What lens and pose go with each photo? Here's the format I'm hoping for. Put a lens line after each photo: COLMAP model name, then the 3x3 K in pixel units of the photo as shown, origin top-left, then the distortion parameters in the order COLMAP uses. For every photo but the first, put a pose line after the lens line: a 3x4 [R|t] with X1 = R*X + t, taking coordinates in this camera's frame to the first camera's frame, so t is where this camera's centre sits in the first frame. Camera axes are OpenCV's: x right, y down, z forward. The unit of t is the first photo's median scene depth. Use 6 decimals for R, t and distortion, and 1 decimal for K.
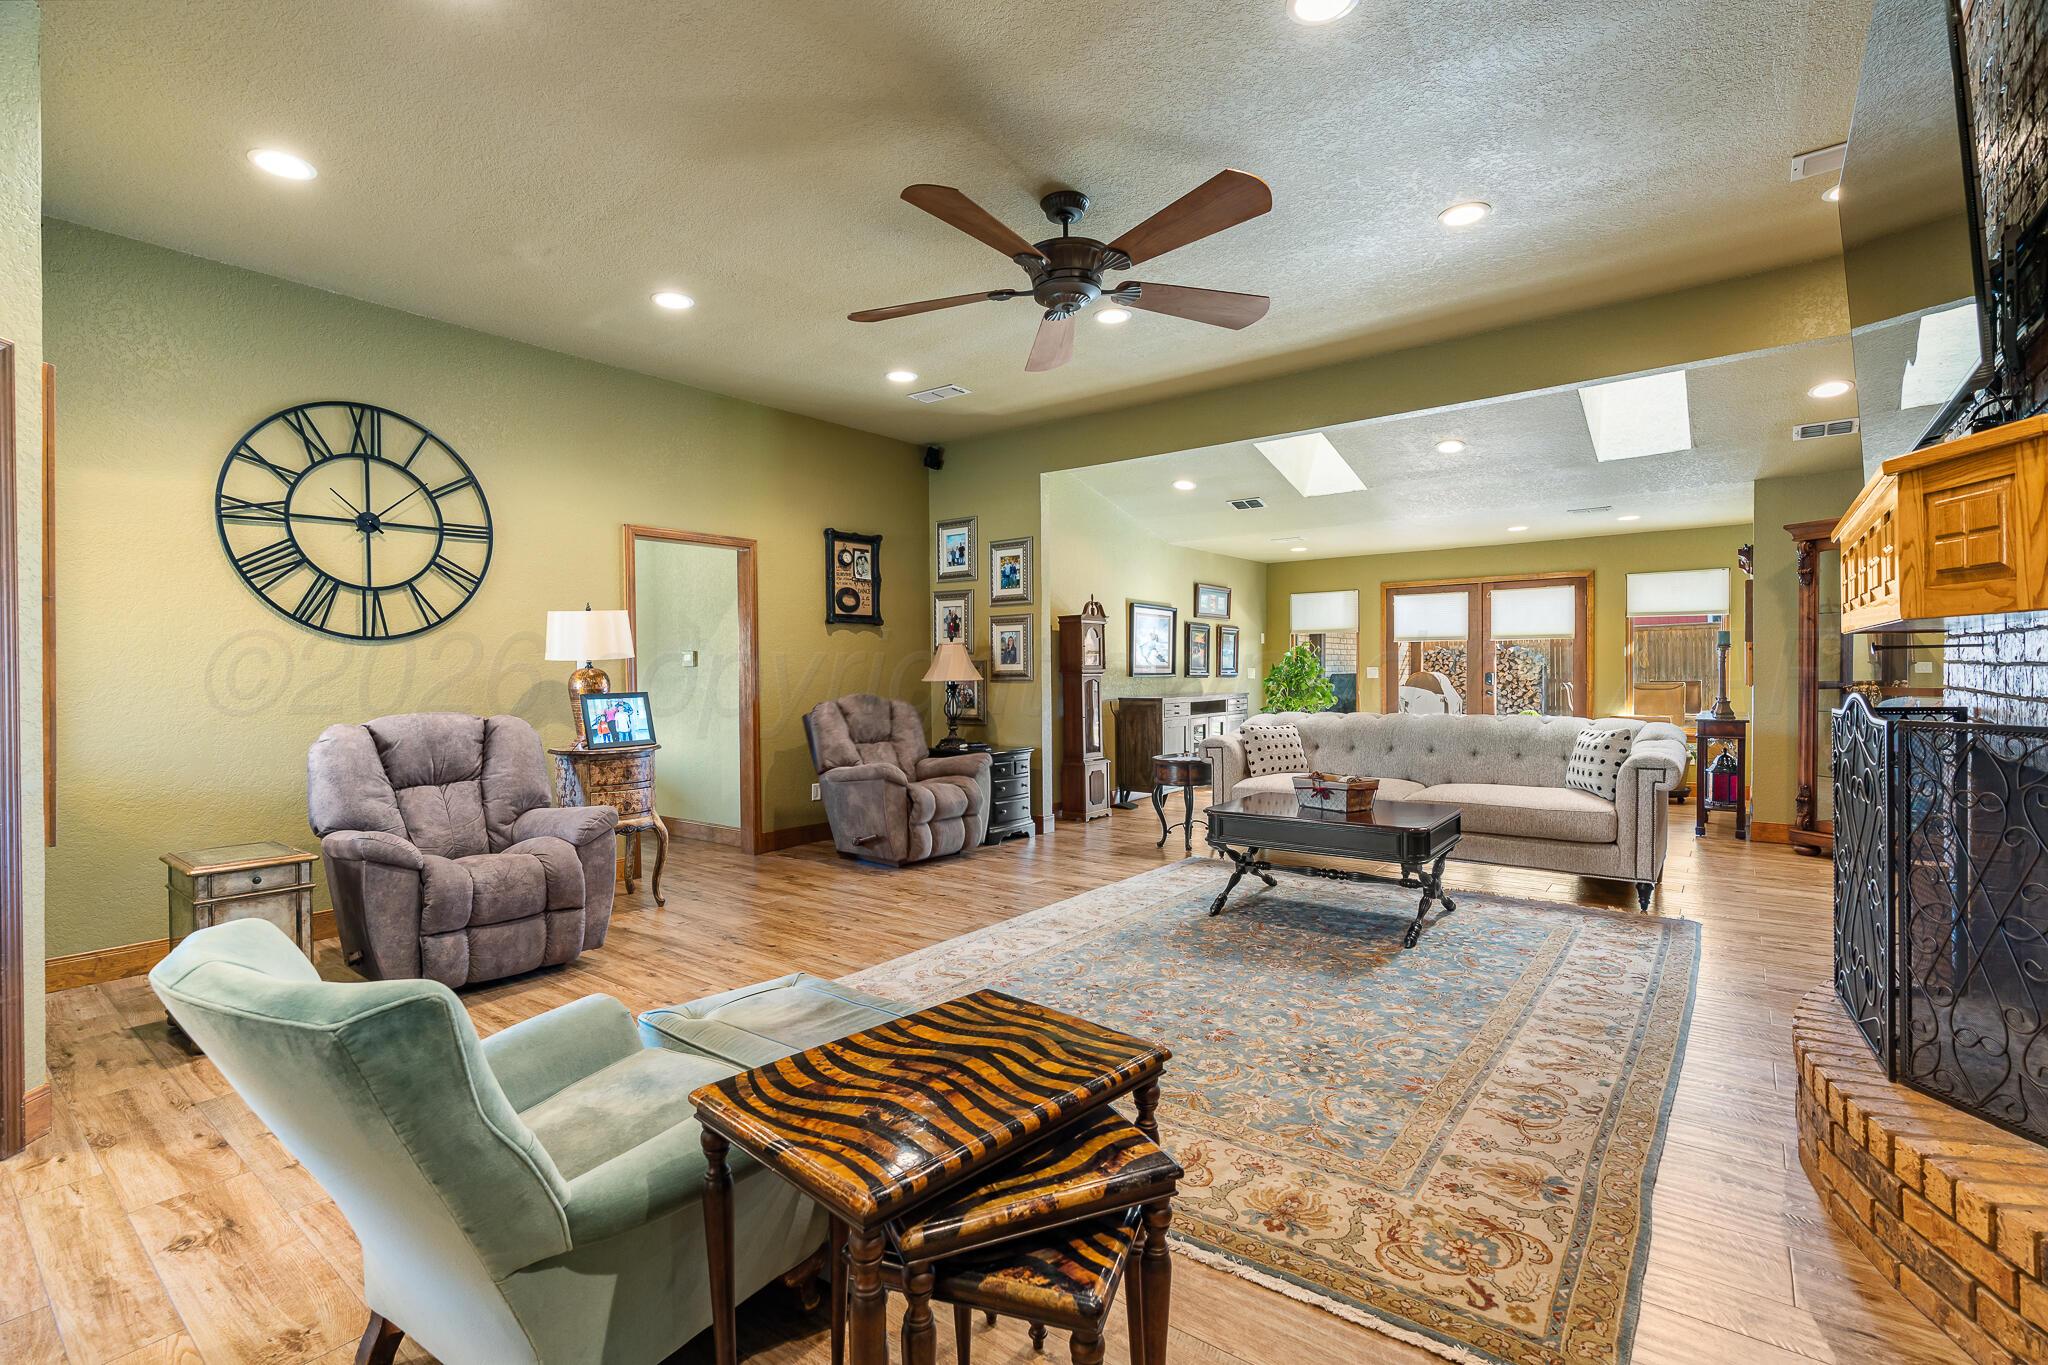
lens RADIAL K [[922.8, 0, 1029.8], [0, 922.8, 679.6], [0, 0, 1]] dist [-0.005445, 0.002289]
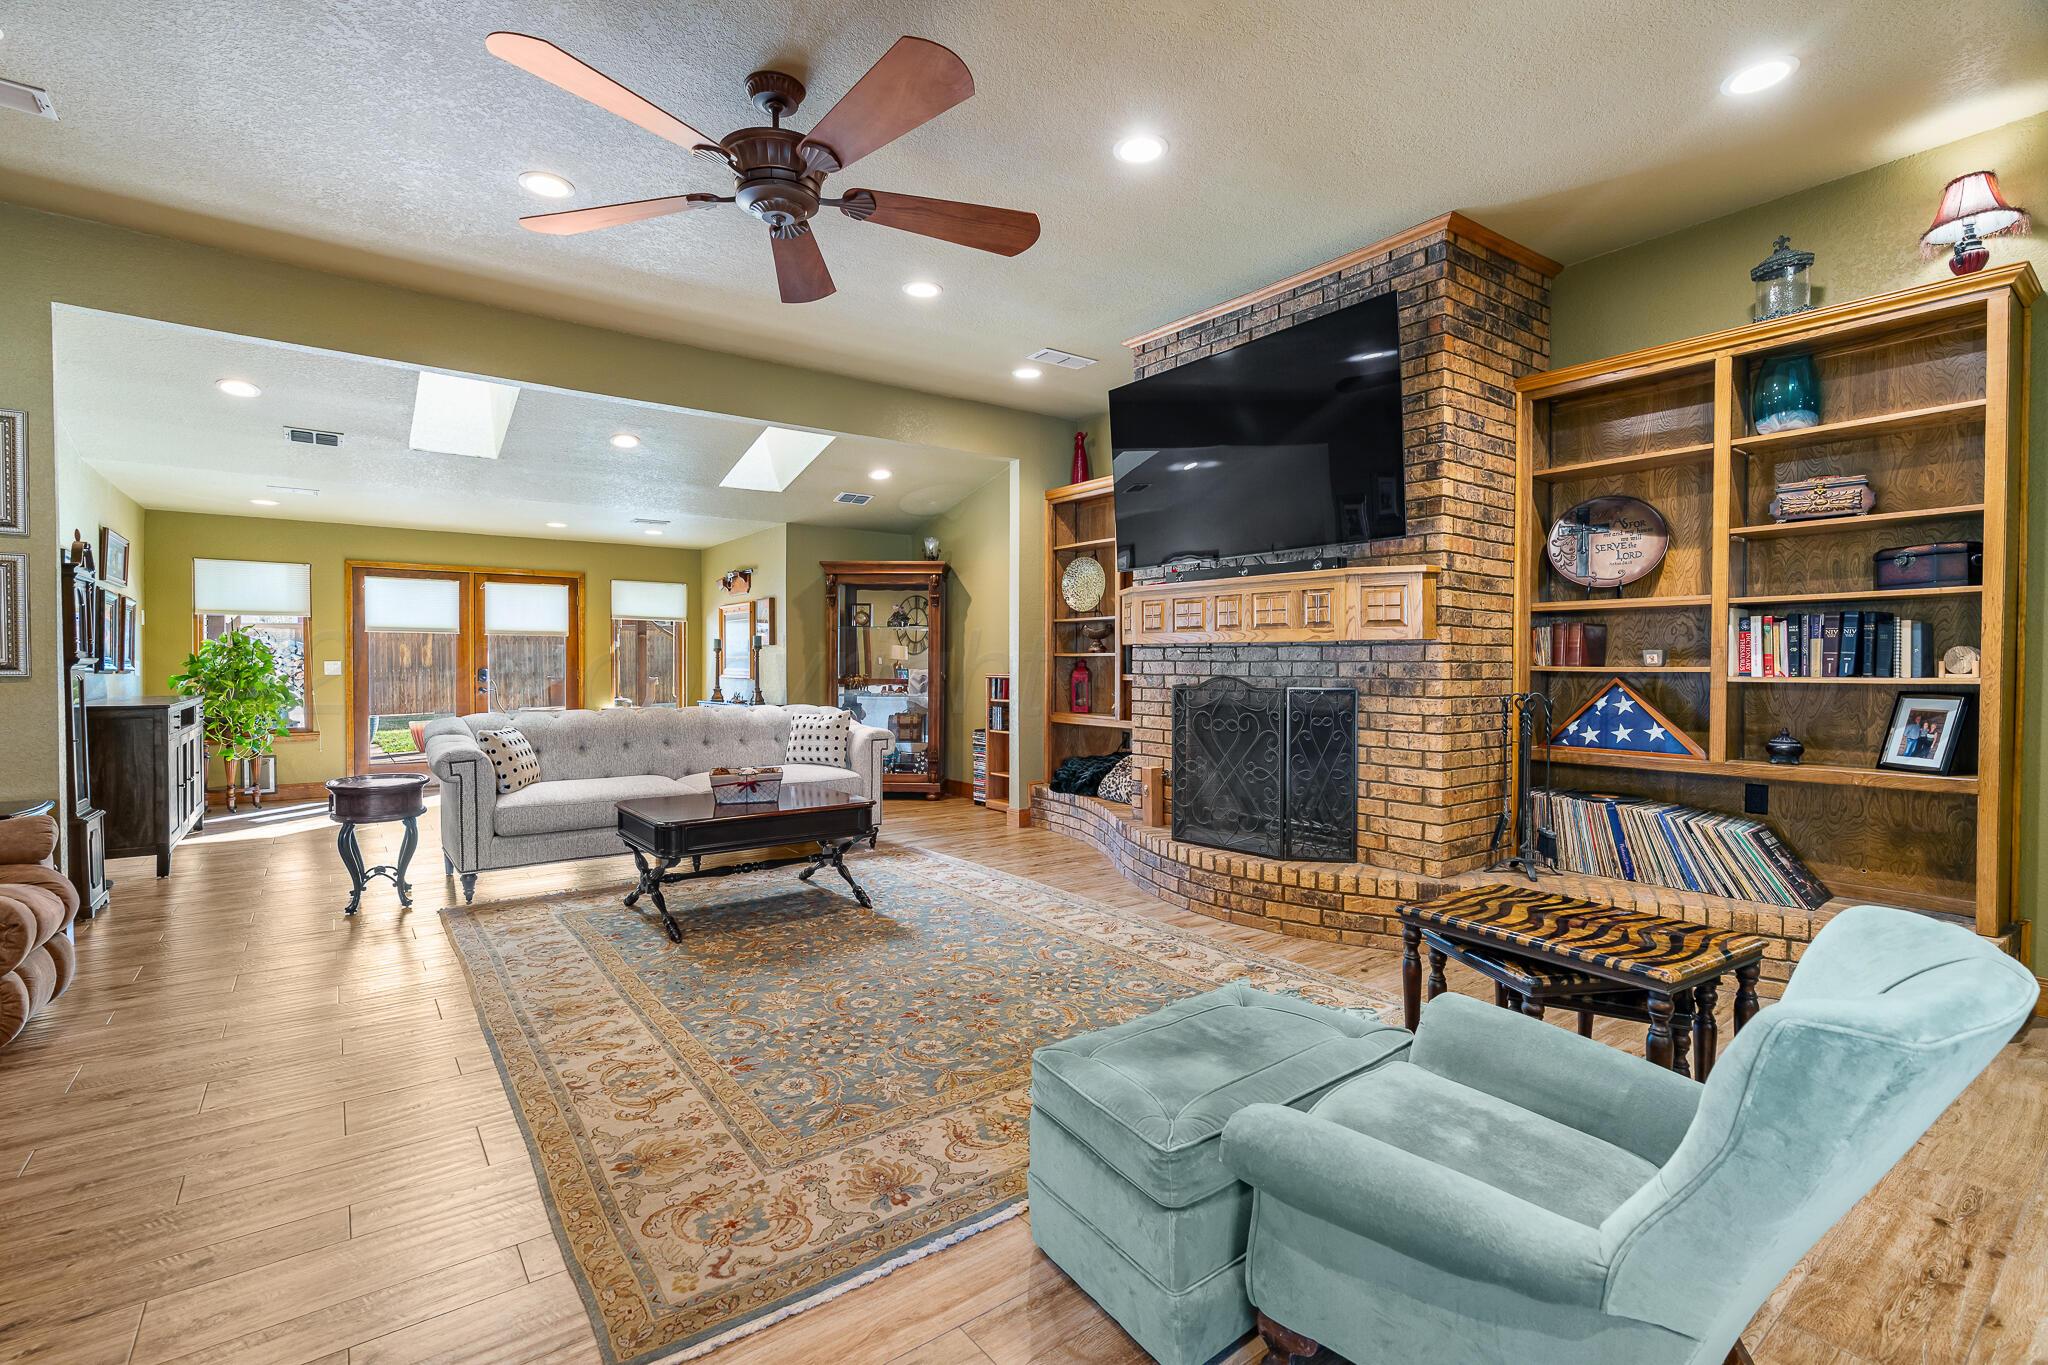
lens RADIAL K [[922.8, 0, 1018.2], [0, 922.8, 677.4], [0, 0, 1]] dist [-0.005445, 0.002289]
pose [[0.269328, -0.004521, 0.963038, -0.610516], [0.006511, 0.999975, 0.002874, 0.005677], [-0.963027, 0.005497, 0.269350, 0.502074]]
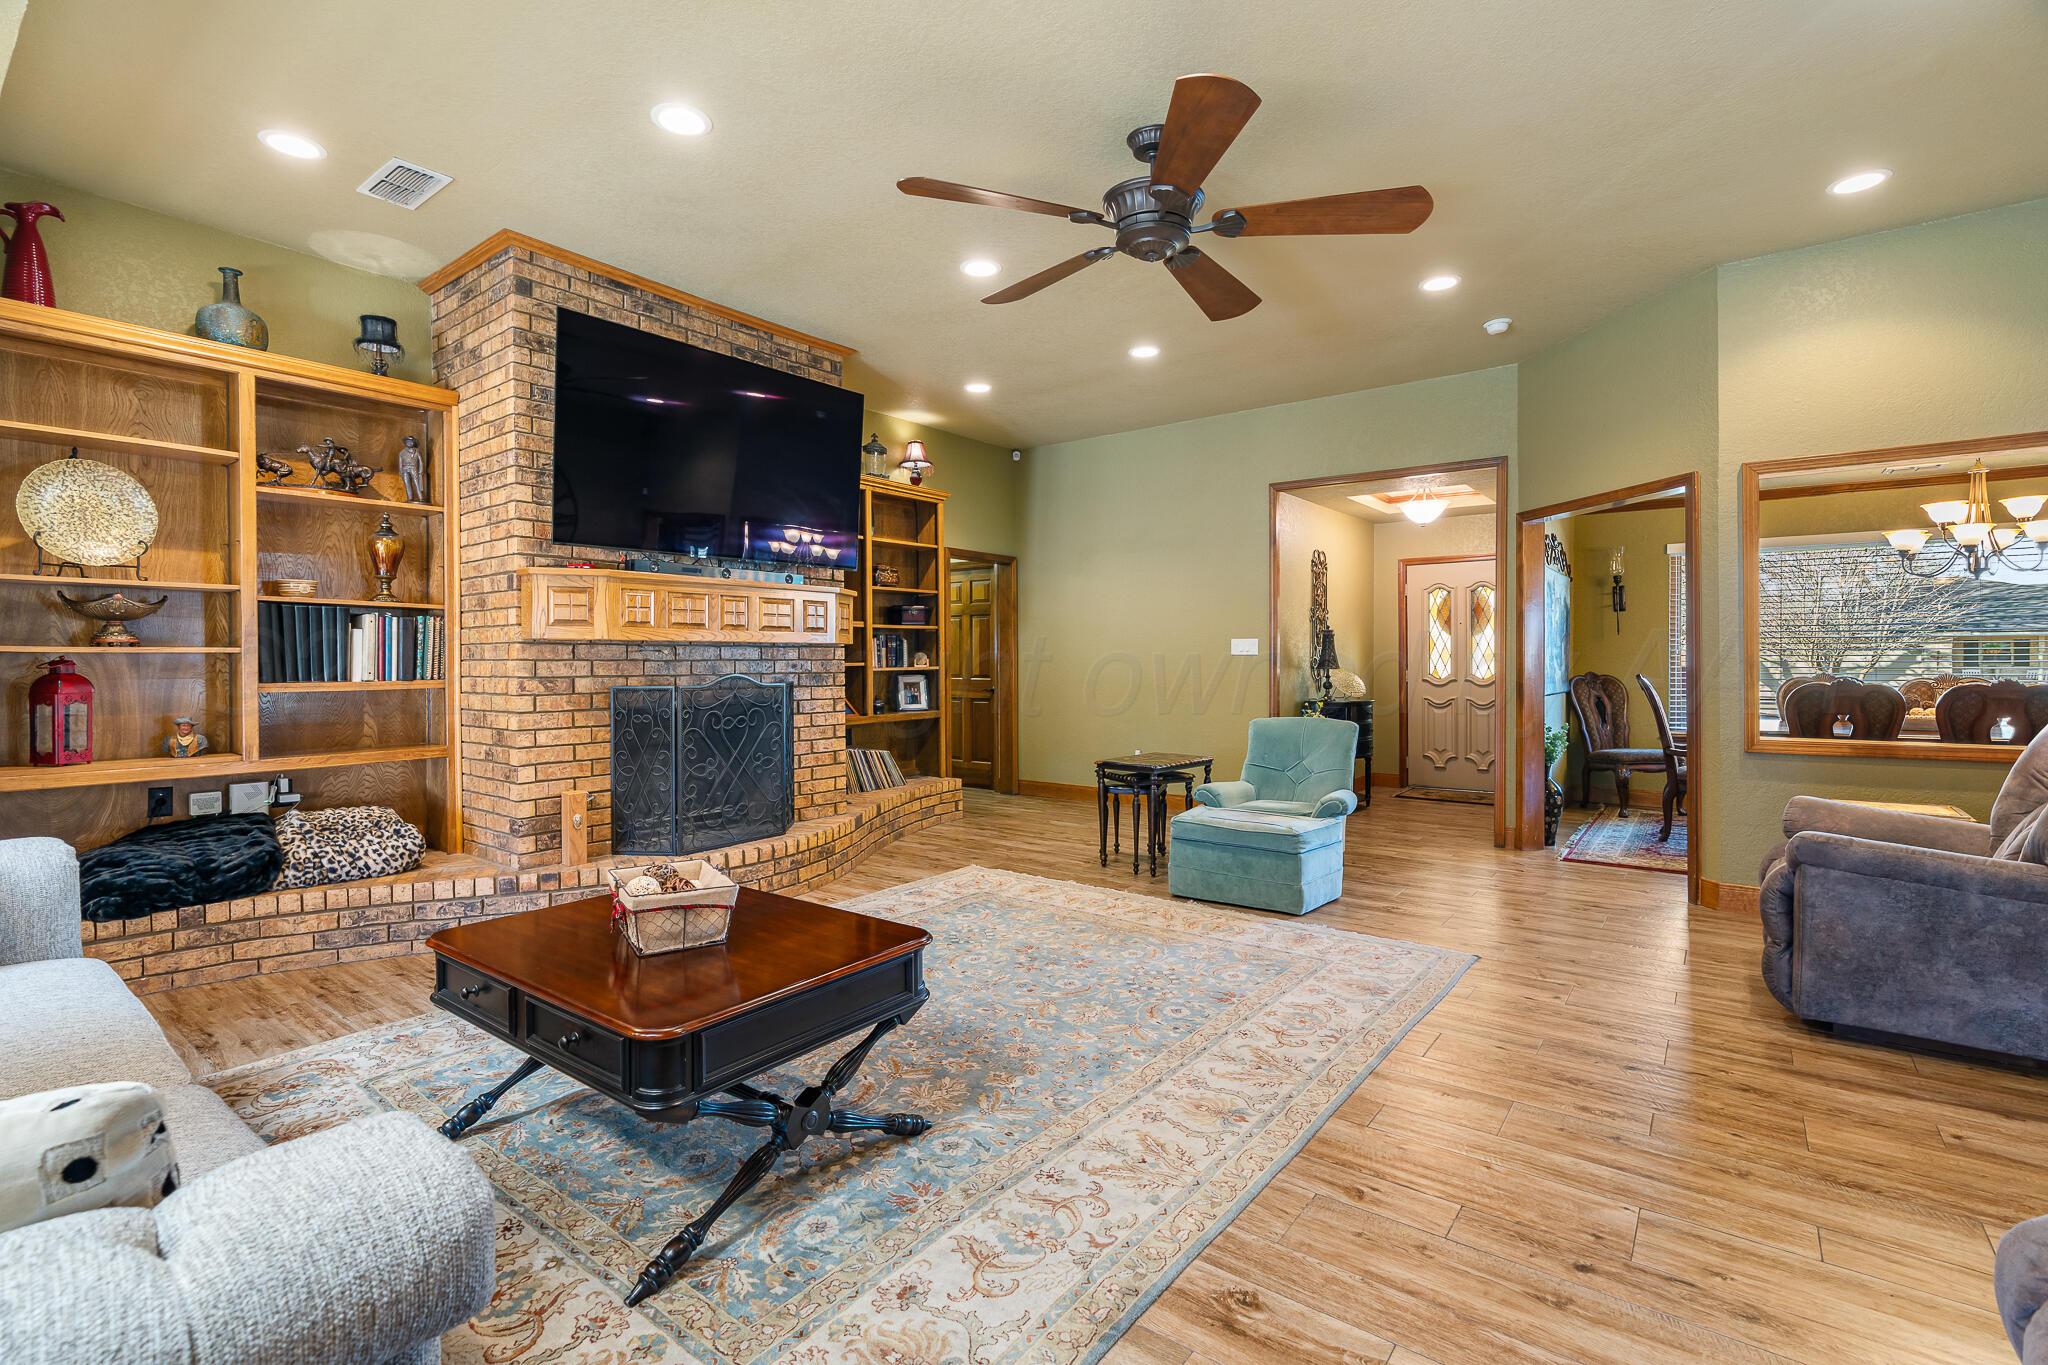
lens RADIAL K [[922.8, 0, 1023.6], [0, 922.8, 652.5], [0, 0, 1]] dist [-0.005445, 0.002289]
pose [[-0.999877, 0.015408, 0.002834, 0.150094], [0.015417, 0.999876, 0.003261, -0.016264], [-0.002784, 0.003304, -0.999991, 1.678422]]
